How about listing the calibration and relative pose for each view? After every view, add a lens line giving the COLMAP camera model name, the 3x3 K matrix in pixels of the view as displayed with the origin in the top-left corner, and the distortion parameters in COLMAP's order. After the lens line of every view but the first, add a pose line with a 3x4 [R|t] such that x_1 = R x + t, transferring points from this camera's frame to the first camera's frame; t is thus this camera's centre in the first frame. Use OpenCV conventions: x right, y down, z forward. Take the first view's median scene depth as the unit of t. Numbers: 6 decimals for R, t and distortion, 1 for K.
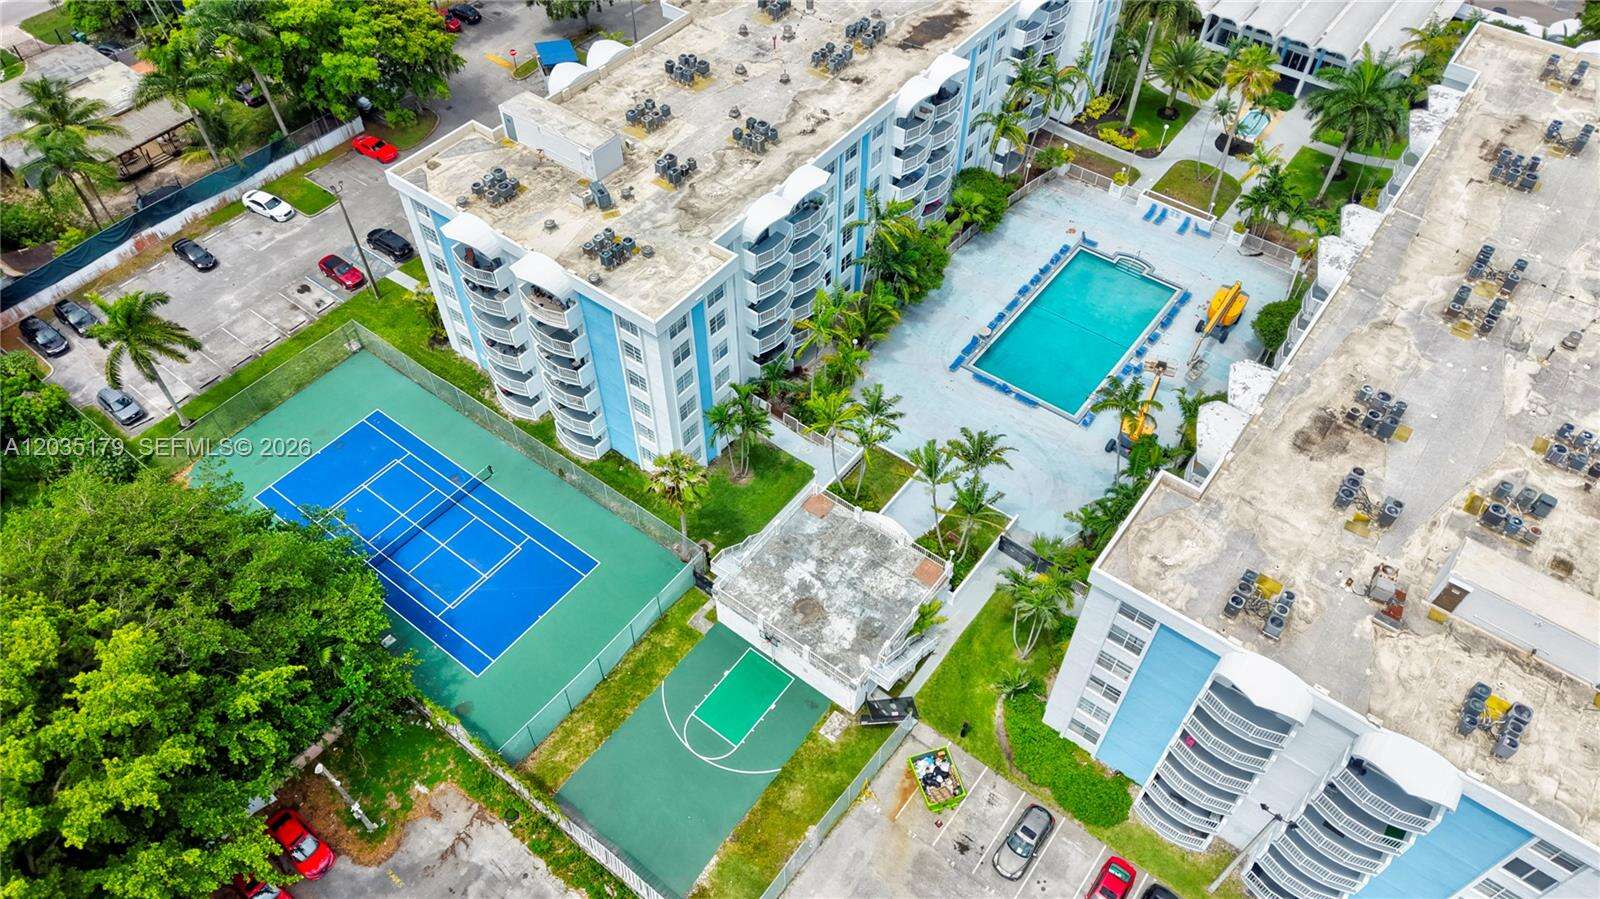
lens RADIAL K [[1065.9, 0, 793.7], [0, 1065.9, 453.3], [0, 0, 1]] dist [0.034110, -0.035099]
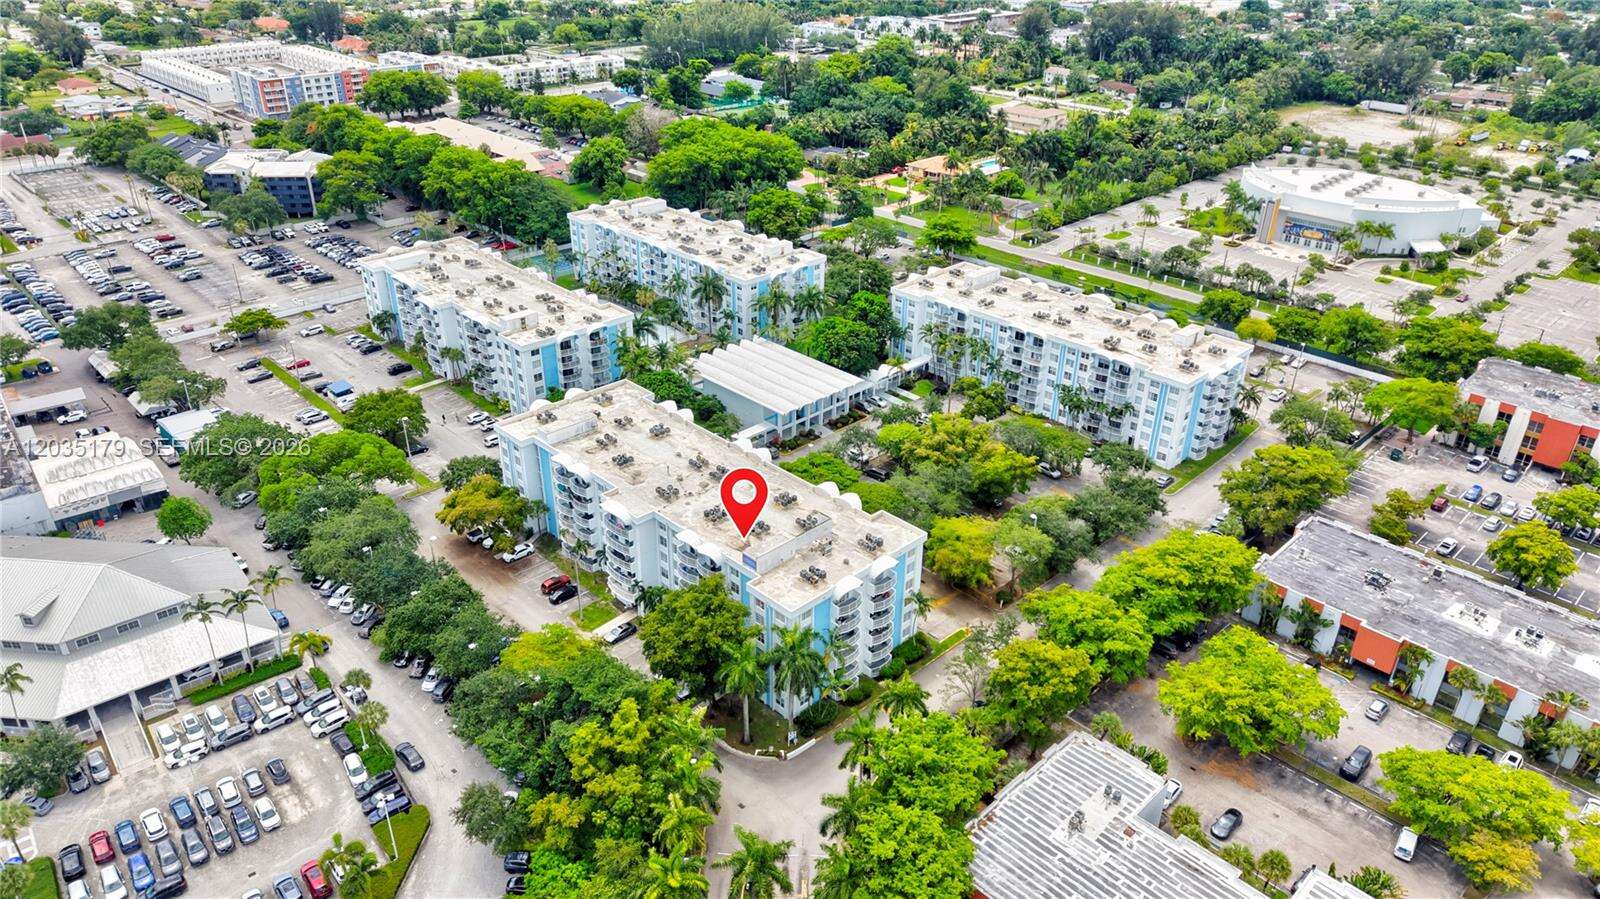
lens RADIAL K [[1065.9, 0, 793.7], [0, 1065.9, 453.3], [0, 0, 1]] dist [0.034110, -0.035099]
pose [[-0.144385, 0.474420, -0.868377, 2.921601], [-0.763317, 0.505044, 0.402837, -1.538989], [0.629683, 0.721010, 0.289212, 0.787074]]
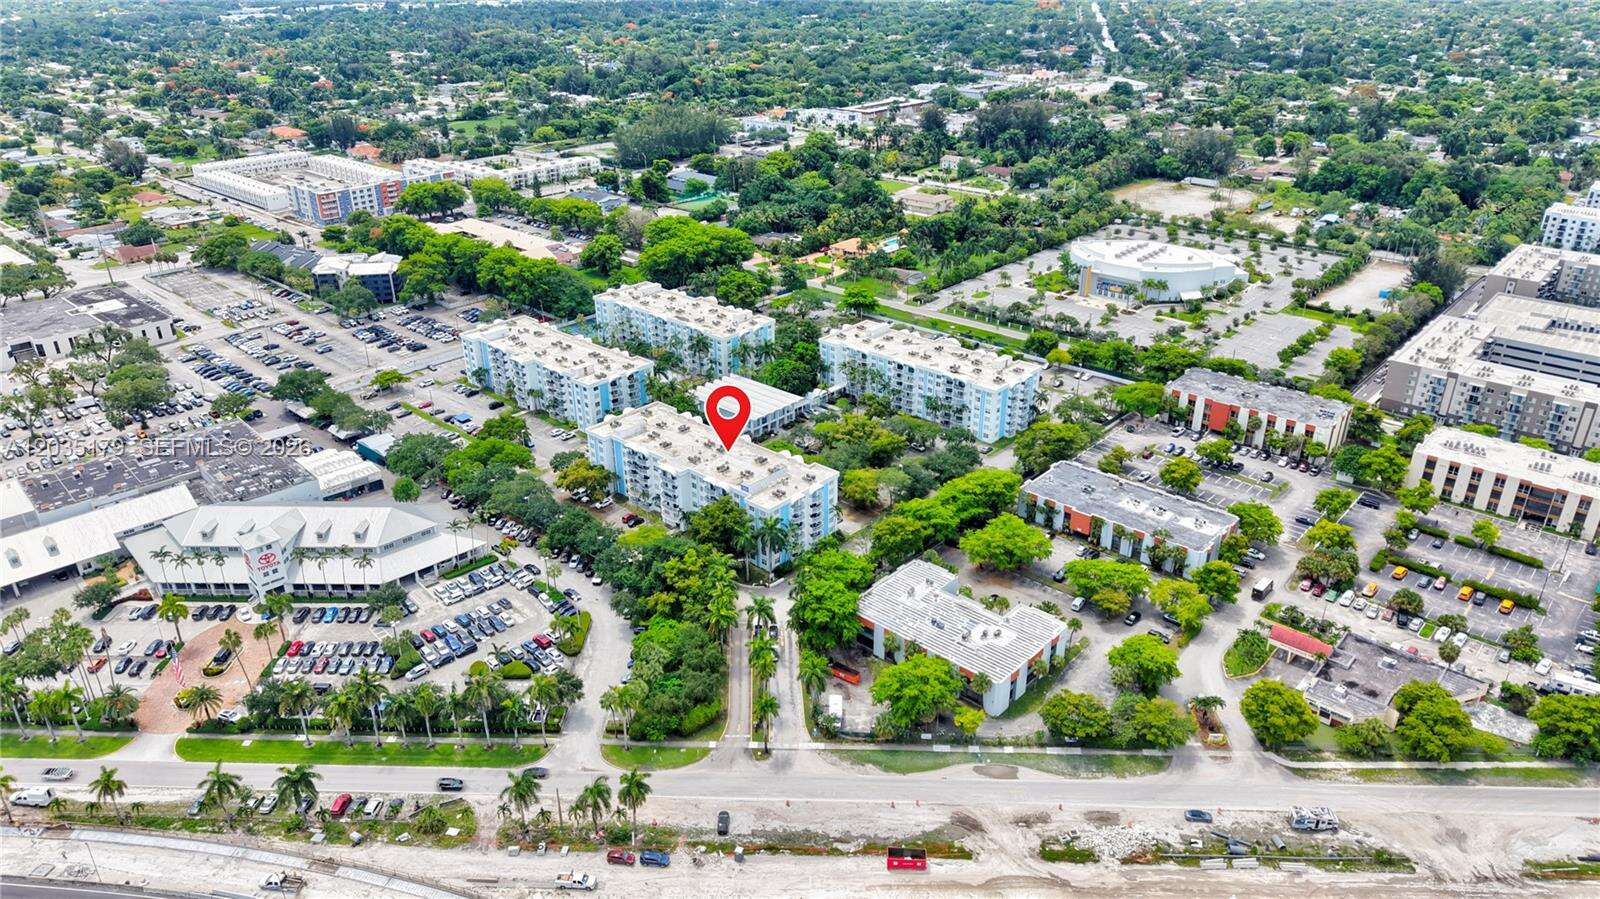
lens RADIAL K [[1061.6, 0, 794.3], [0, 1061.6, 450.5], [0, 0, 1]] dist [0.058858, -0.067860]
pose [[-0.082055, 0.437283, -0.895573, 4.227958], [-0.756738, 0.557423, 0.341508, -1.945619], [0.648549, 0.705736, 0.285169, 0.491247]]
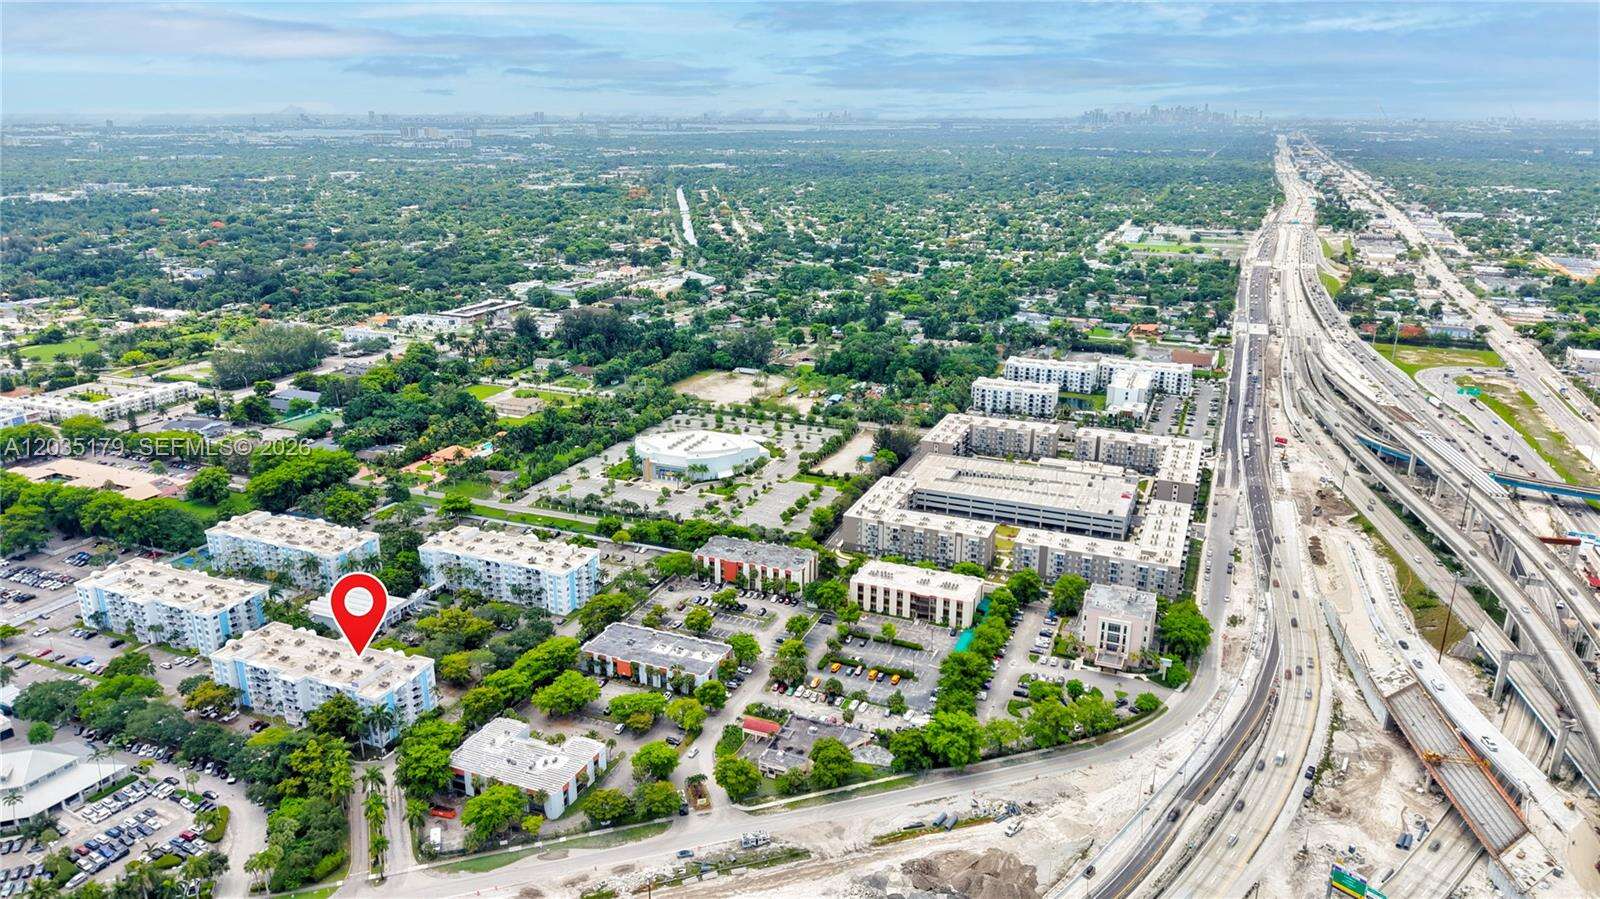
lens RADIAL K [[1059.8, 0, 795.4], [0, 1059.8, 447.9], [0, 0, 1]] dist [0.081552, -0.116581]
pose [[0.258515, 0.298230, -0.918819, 5.287137], [-0.742038, 0.670300, 0.008789, -2.527219], [0.618506, 0.679527, 0.394581, 0.213033]]
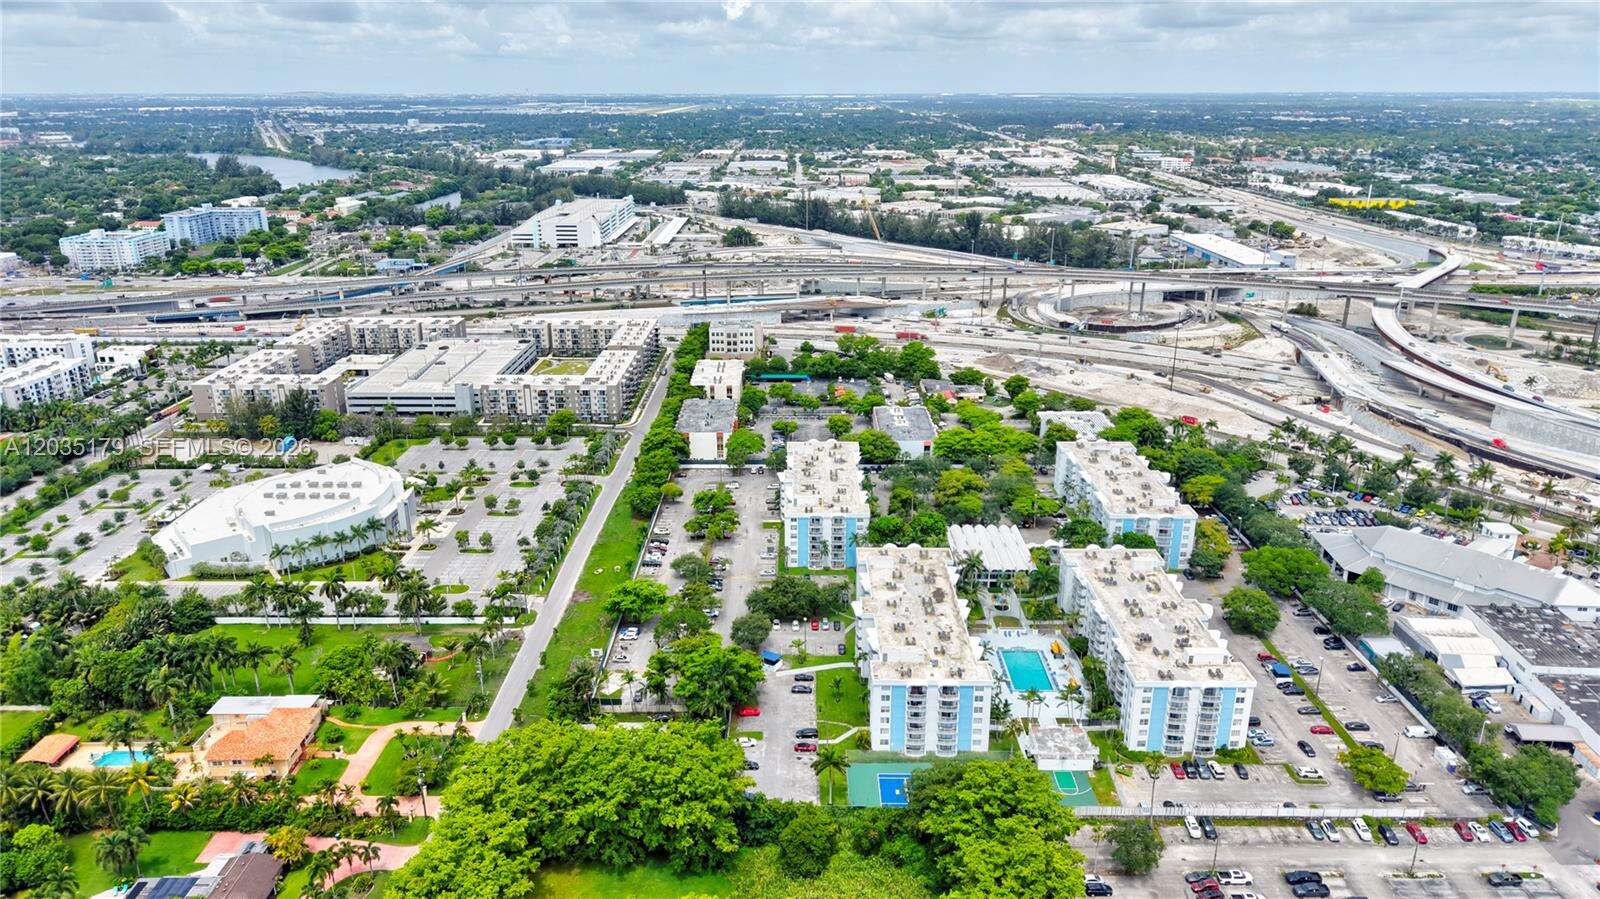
lens RADIAL K [[1059.8, 0, 795.4], [0, 1059.8, 447.9], [0, 0, 1]] dist [0.081552, -0.116581]
pose [[0.798113, -0.192203, 0.571029, -1.892615], [0.461046, 0.804968, -0.373448, 0.203109], [-0.387882, 0.561324, 0.731070, -1.302581]]
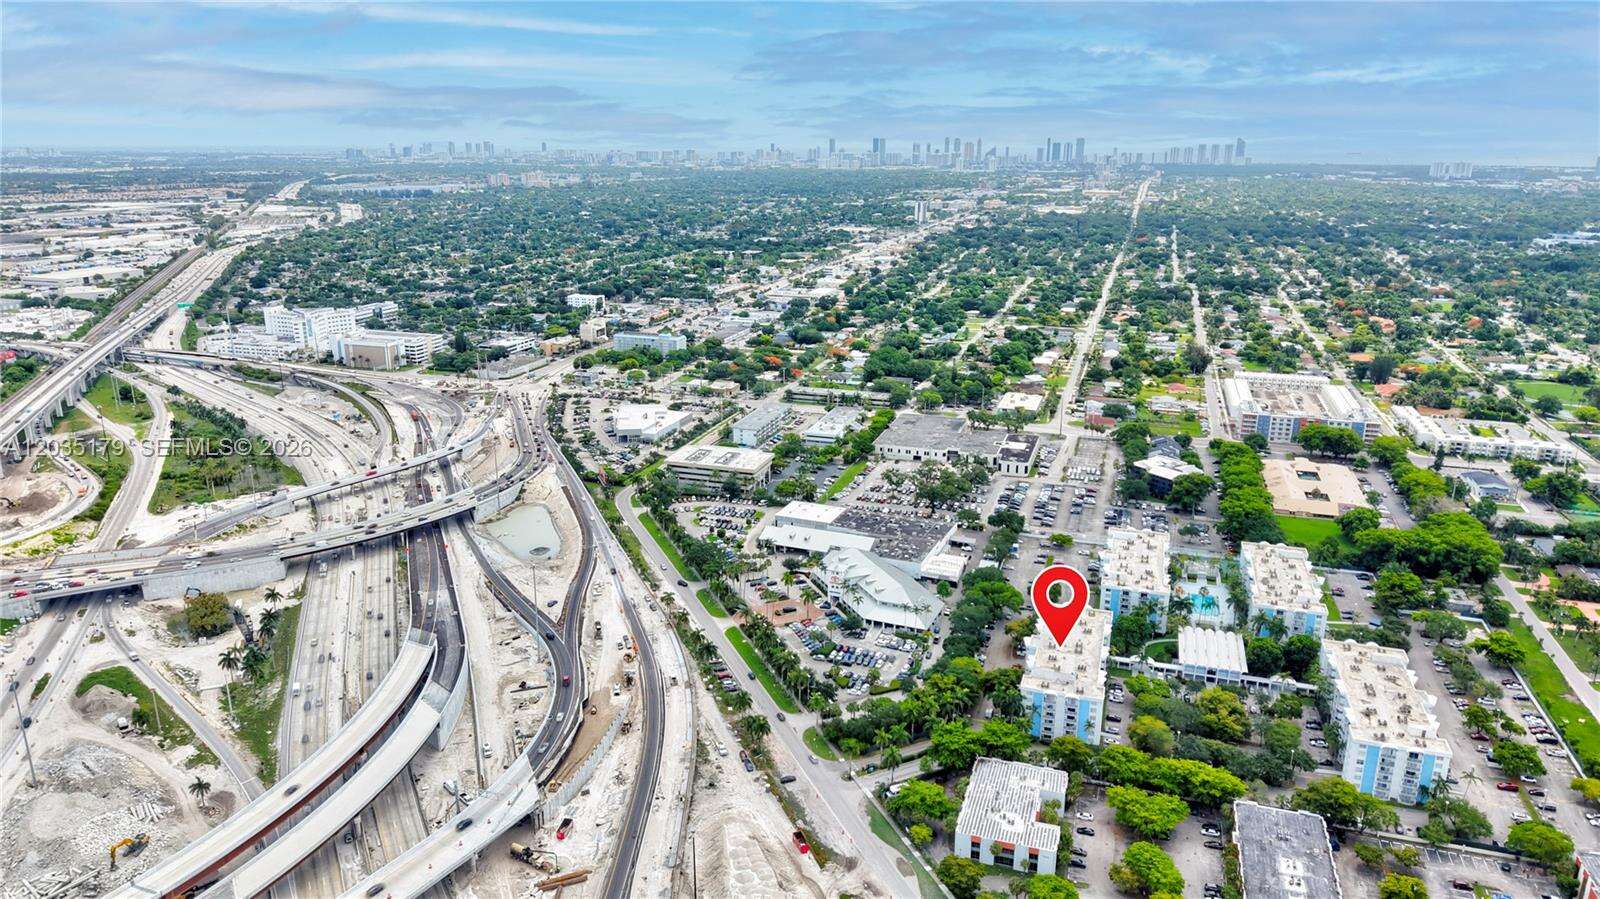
lens RADIAL K [[1059.8, 0, 795.4], [0, 1059.8, 447.9], [0, 0, 1]] dist [0.081552, -0.116581]
pose [[-0.944982, 0.092709, -0.313710, 3.706122], [-0.249028, 0.417968, 0.873664, -4.481956], [0.212117, 0.903719, -0.371885, 1.880555]]
